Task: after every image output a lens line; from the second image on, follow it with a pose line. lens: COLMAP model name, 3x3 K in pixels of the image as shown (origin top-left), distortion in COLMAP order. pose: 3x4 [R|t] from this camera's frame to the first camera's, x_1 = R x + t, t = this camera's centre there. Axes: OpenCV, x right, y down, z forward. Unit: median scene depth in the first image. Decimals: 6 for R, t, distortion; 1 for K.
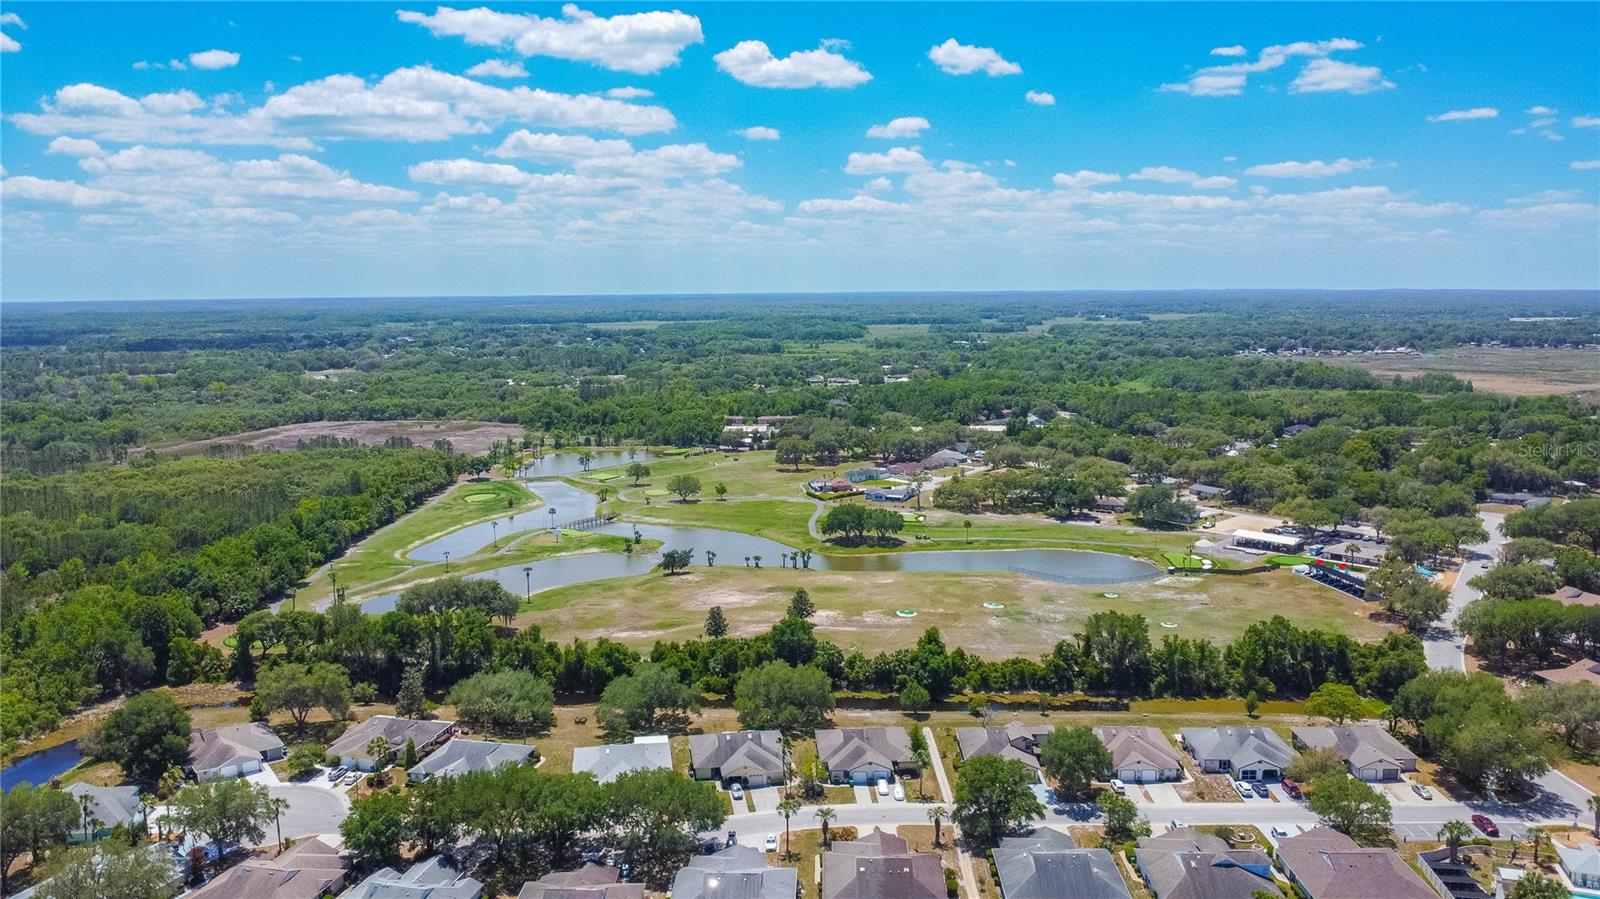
lens RADIAL K [[1163.3, 0, 790.2], [0, 1163.3, 447.2], [0, 0, 1]] dist [-0.019583, -0.024942]
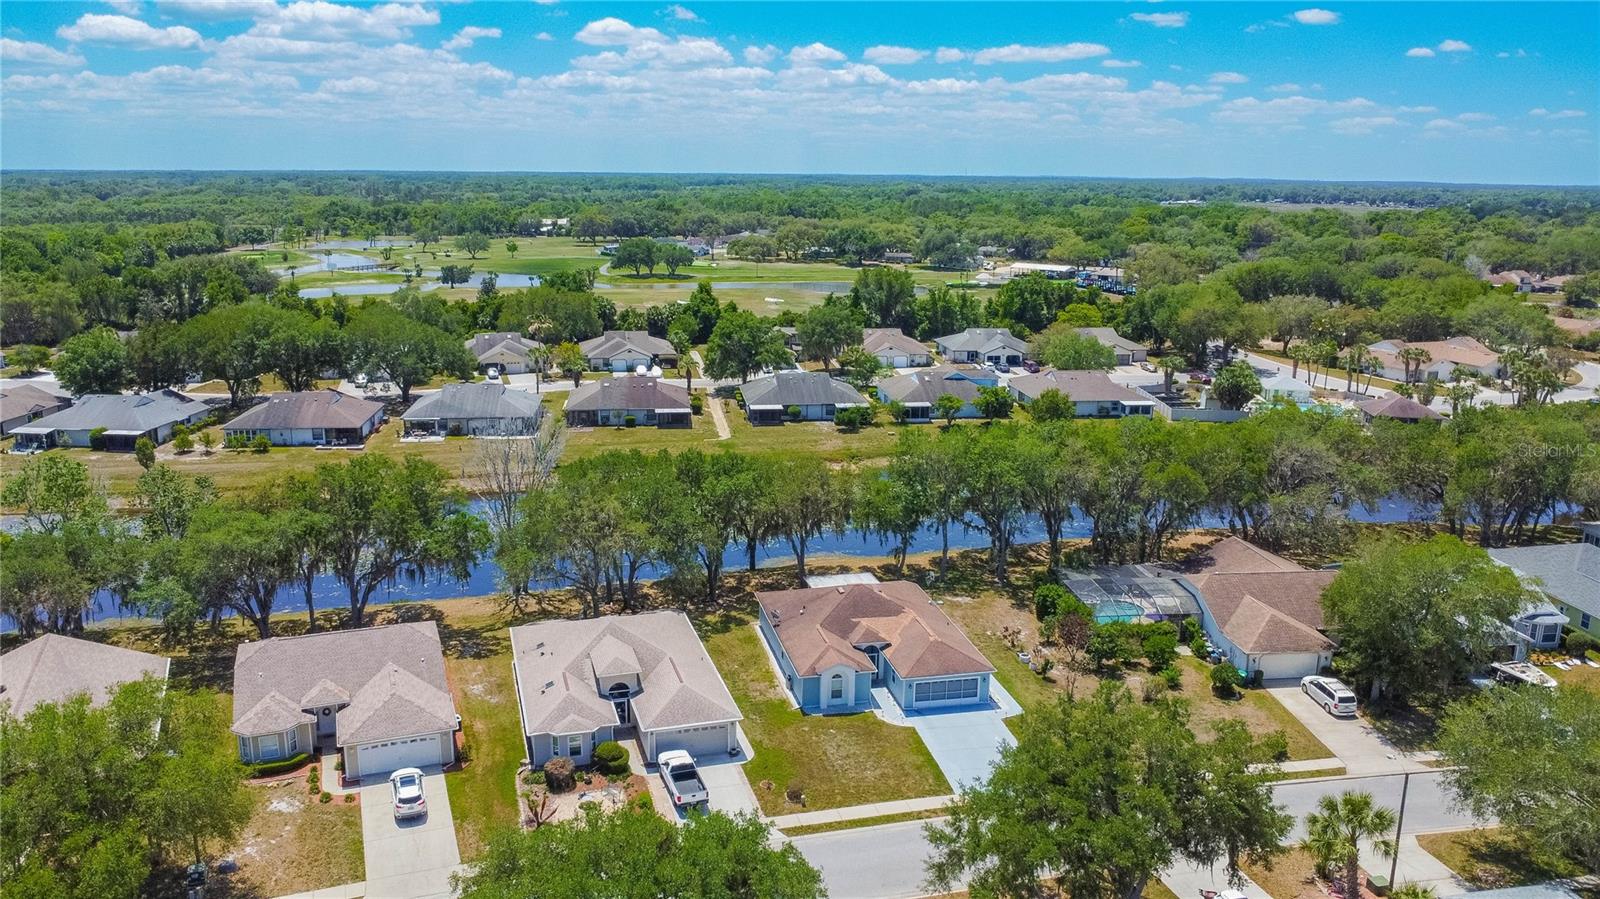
lens RADIAL K [[1163.3, 0, 790.2], [0, 1163.3, 447.2], [0, 0, 1]] dist [-0.019583, -0.024942]
pose [[0.988708, -0.016424, 0.148954, 0.028831], [0.002066, 0.995375, 0.096038, 0.135441], [-0.149843, -0.094646, 0.984169, -0.010147]]
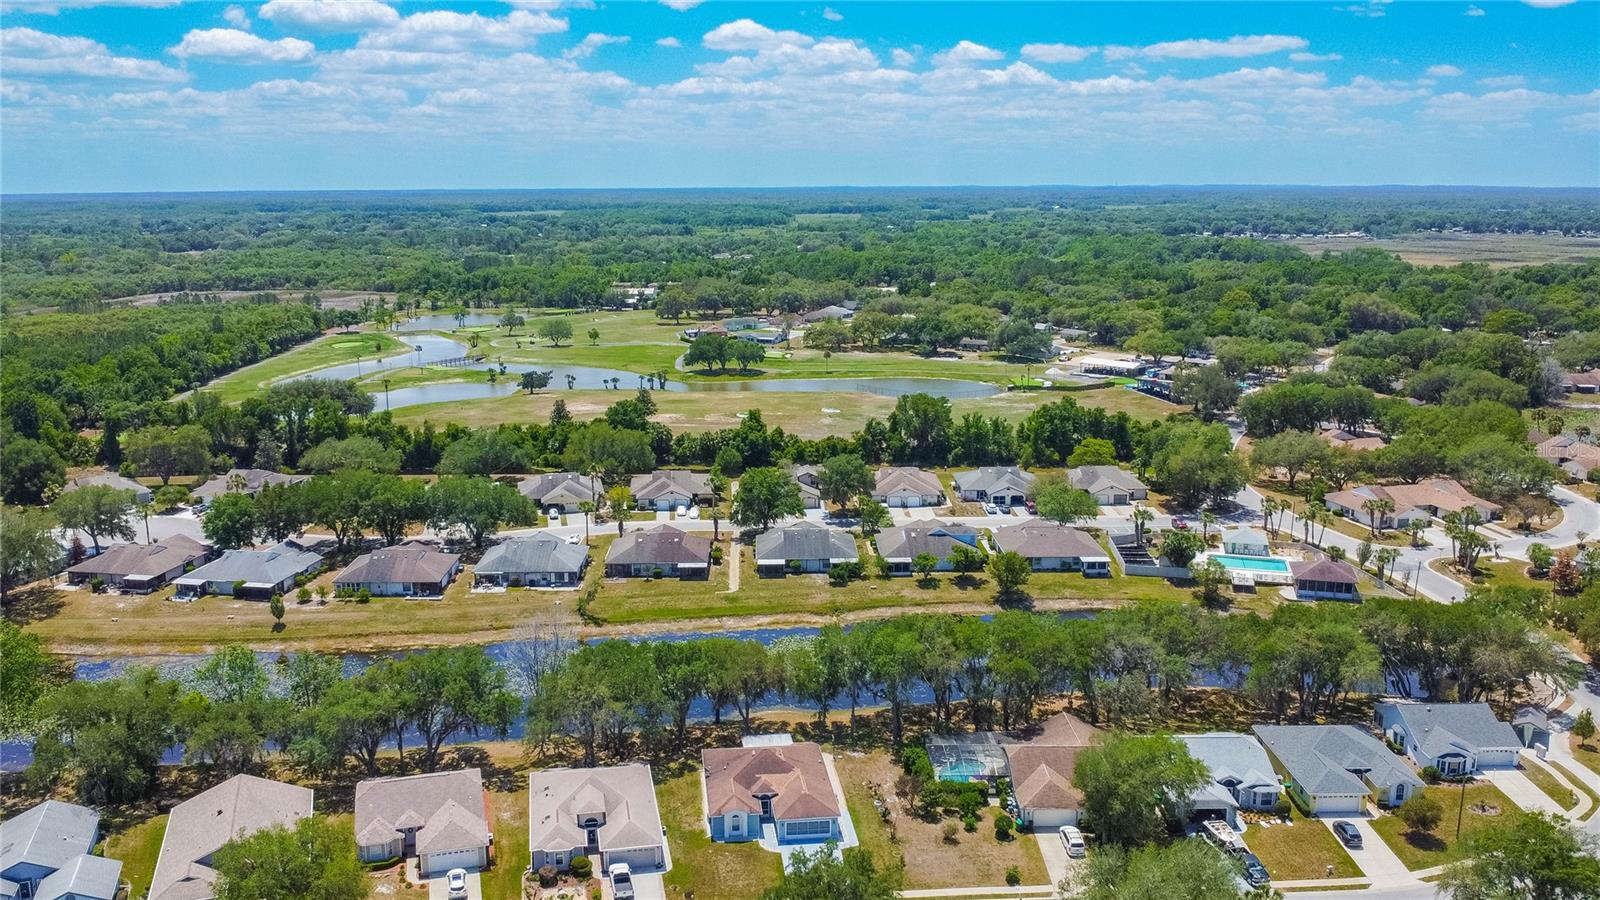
lens RADIAL K [[1304.5, 0, 789.3], [0, 1304.5, 444.9], [0, 0, 1]] dist [-0.014106, -0.041732]
pose [[0.998752, -0.005925, 0.049586, 0.063432], [0.002852, 0.998084, 0.061809, 0.076285], [-0.049857, -0.061590, 0.996856, -0.151711]]
